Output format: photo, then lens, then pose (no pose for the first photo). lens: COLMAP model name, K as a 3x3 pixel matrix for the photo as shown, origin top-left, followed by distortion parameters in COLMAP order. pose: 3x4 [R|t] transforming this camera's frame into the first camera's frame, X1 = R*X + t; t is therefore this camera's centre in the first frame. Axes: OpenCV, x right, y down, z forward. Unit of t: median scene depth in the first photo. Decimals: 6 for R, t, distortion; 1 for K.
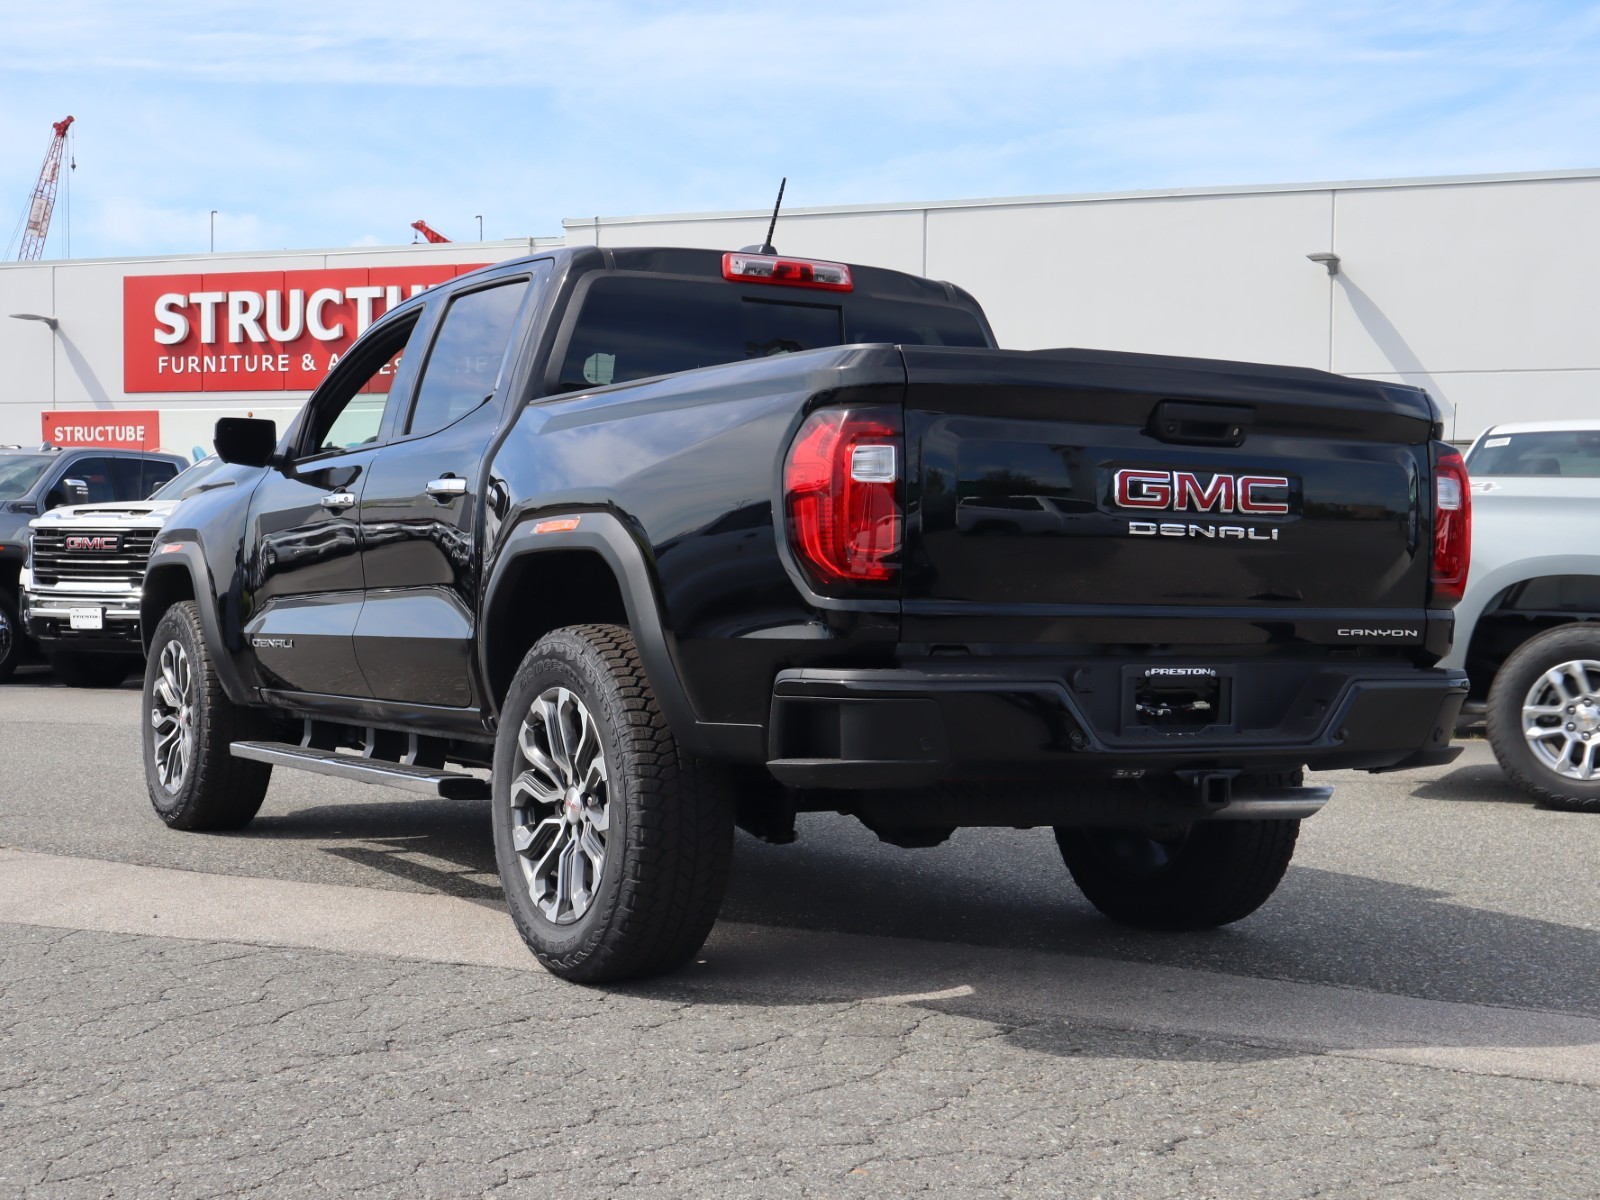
lens RADIAL K [[2308.3, 0, 800.0], [0, 2308.3, 600.0], [0, 0, 1]] dist [-0.003152, 0.092467]
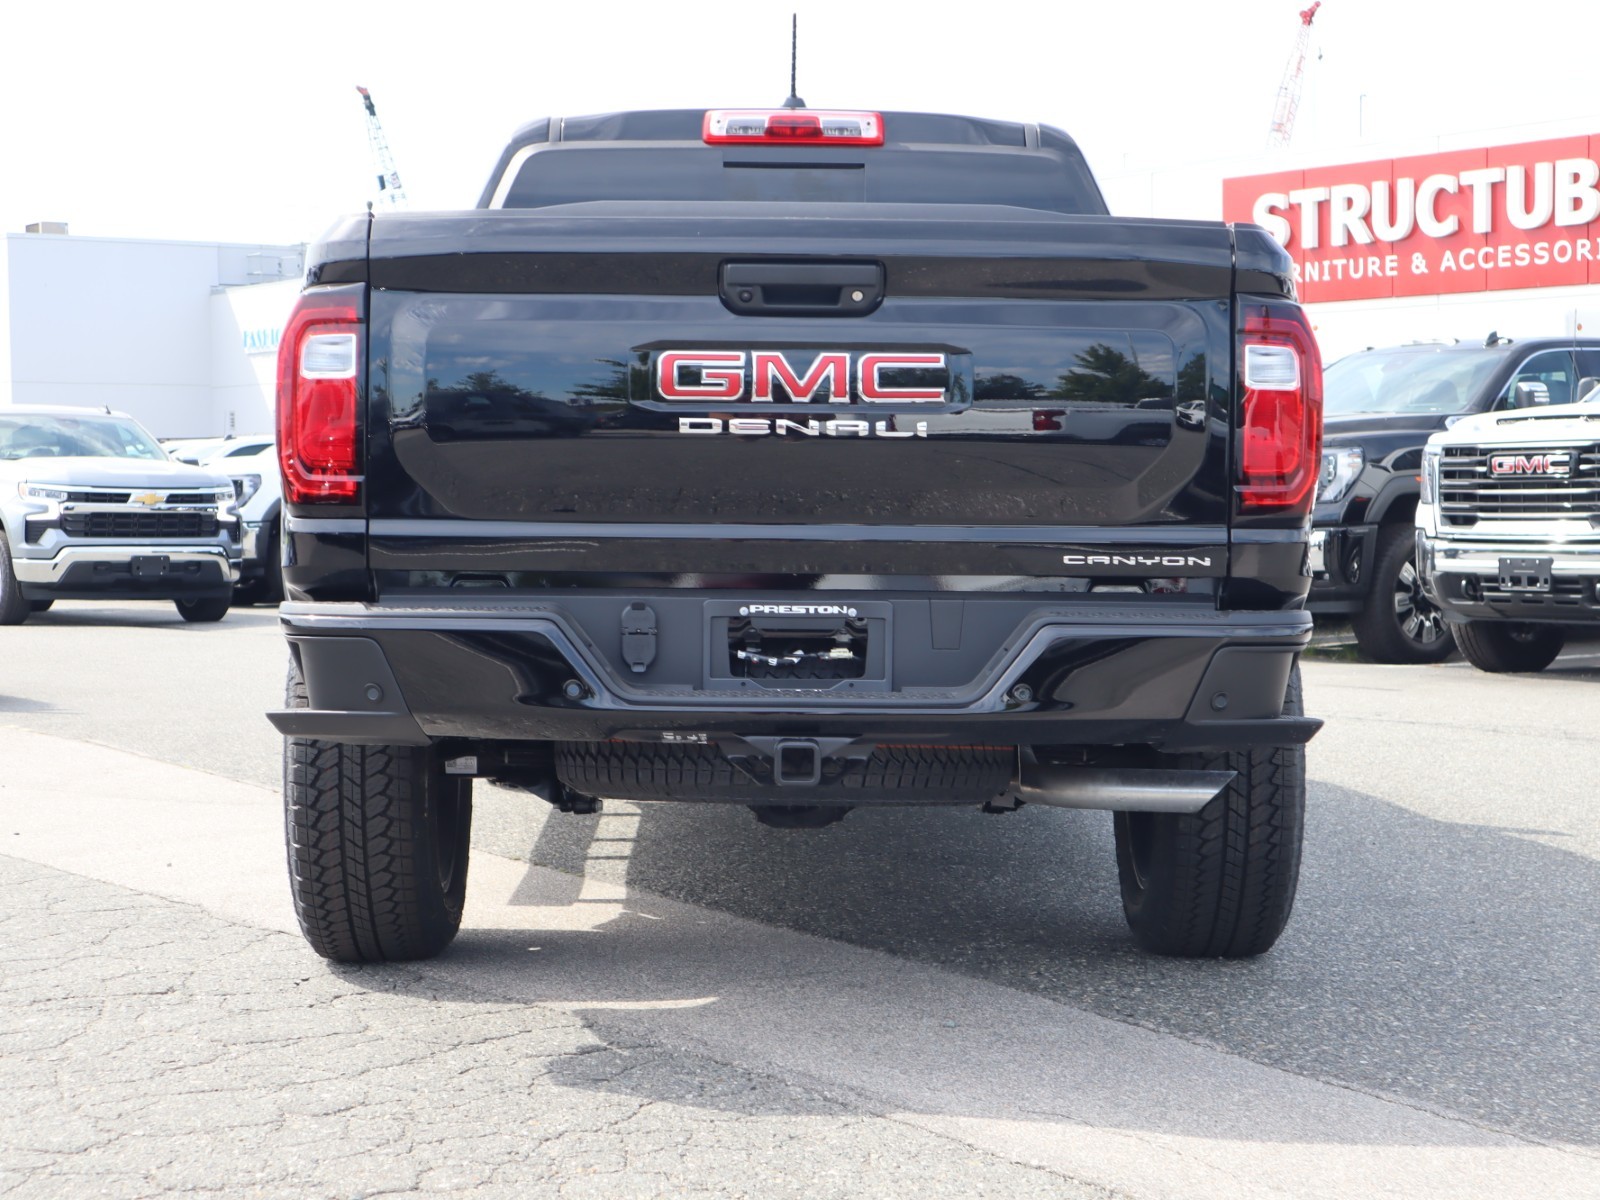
lens RADIAL K [[2647.3, 0, 800.0], [0, 2647.3, 600.0], [0, 0, 1]] dist [0.020232, 0.074400]
pose [[0.872154, 0.006325, -0.489191, 0.595690], [0.004166, 0.999784, 0.020354, 0.009574], [0.489214, -0.019790, 0.871939, 0.223400]]
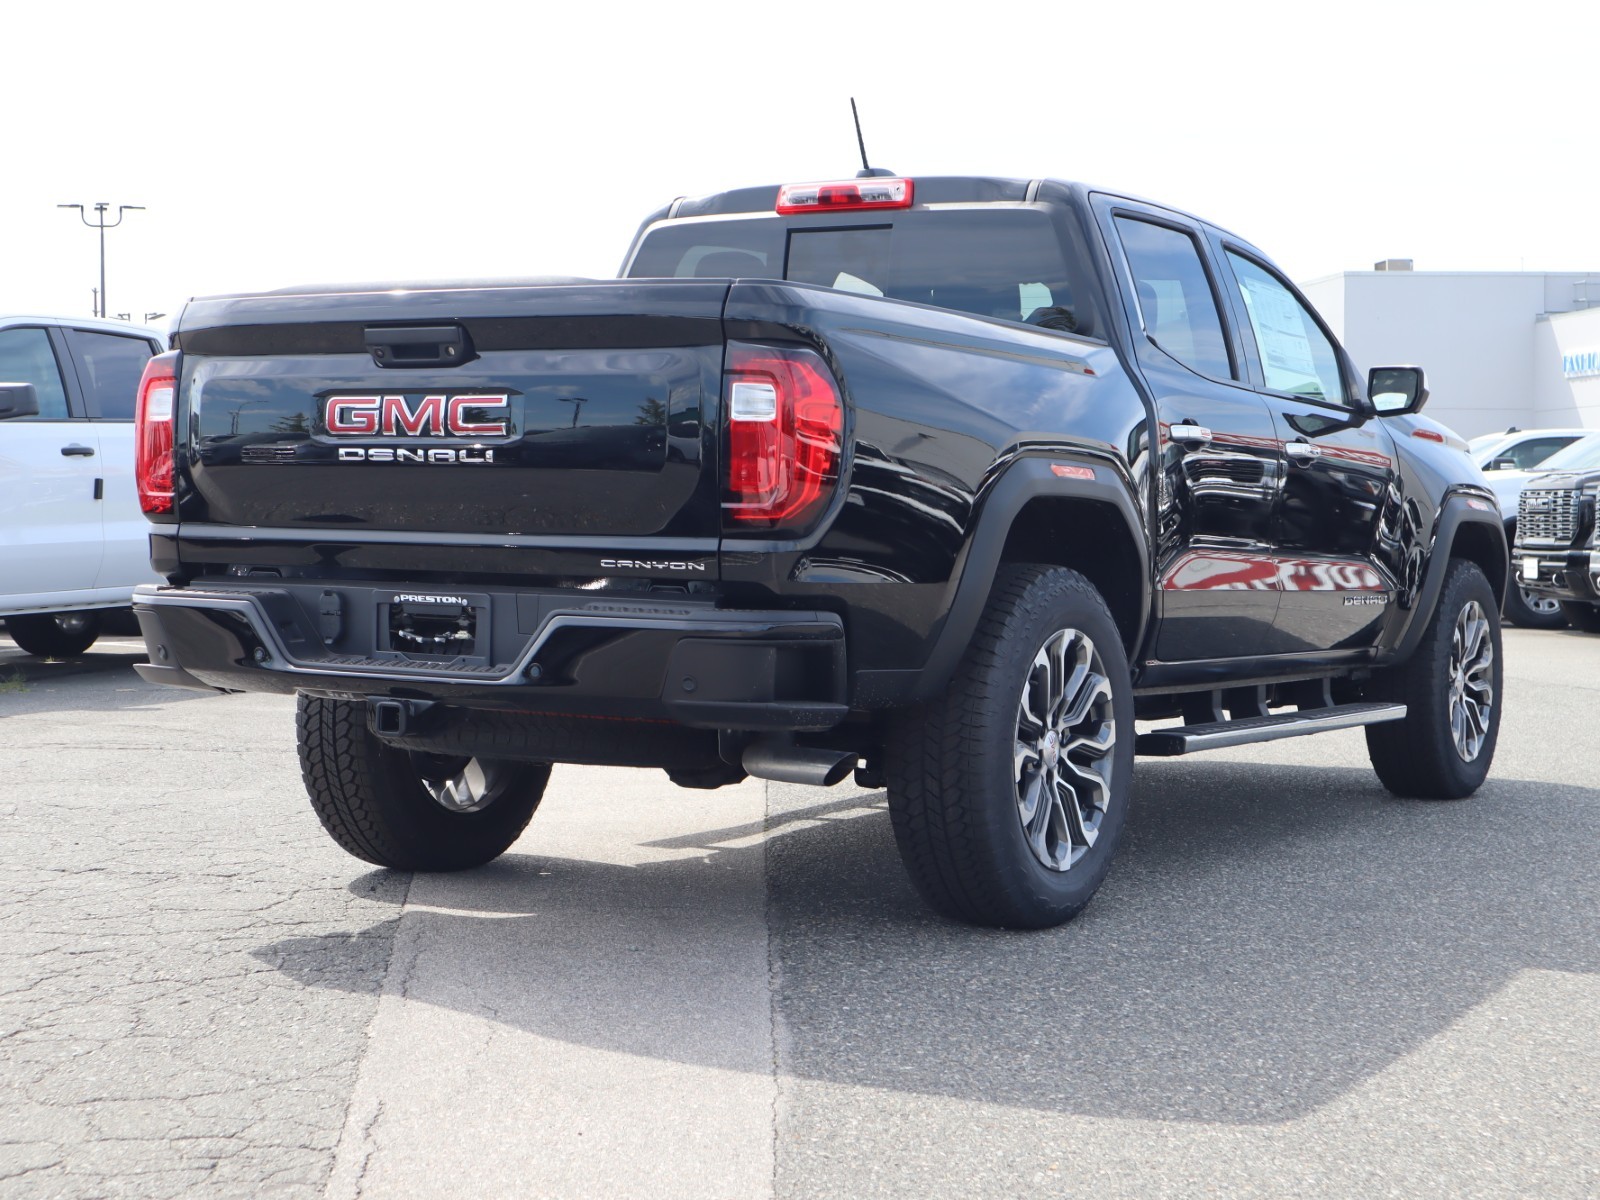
lens RADIAL K [[2517.1, 0, 800.0], [0, 2517.1, 600.0], [0, 0, 1]] dist [0.013104, 0.043982]
pose [[0.496047, 0.021802, -0.868022, 1.163419], [-0.013519, 0.999757, 0.017385, 0.010589], [0.868190, 0.003111, 0.496222, 0.600323]]
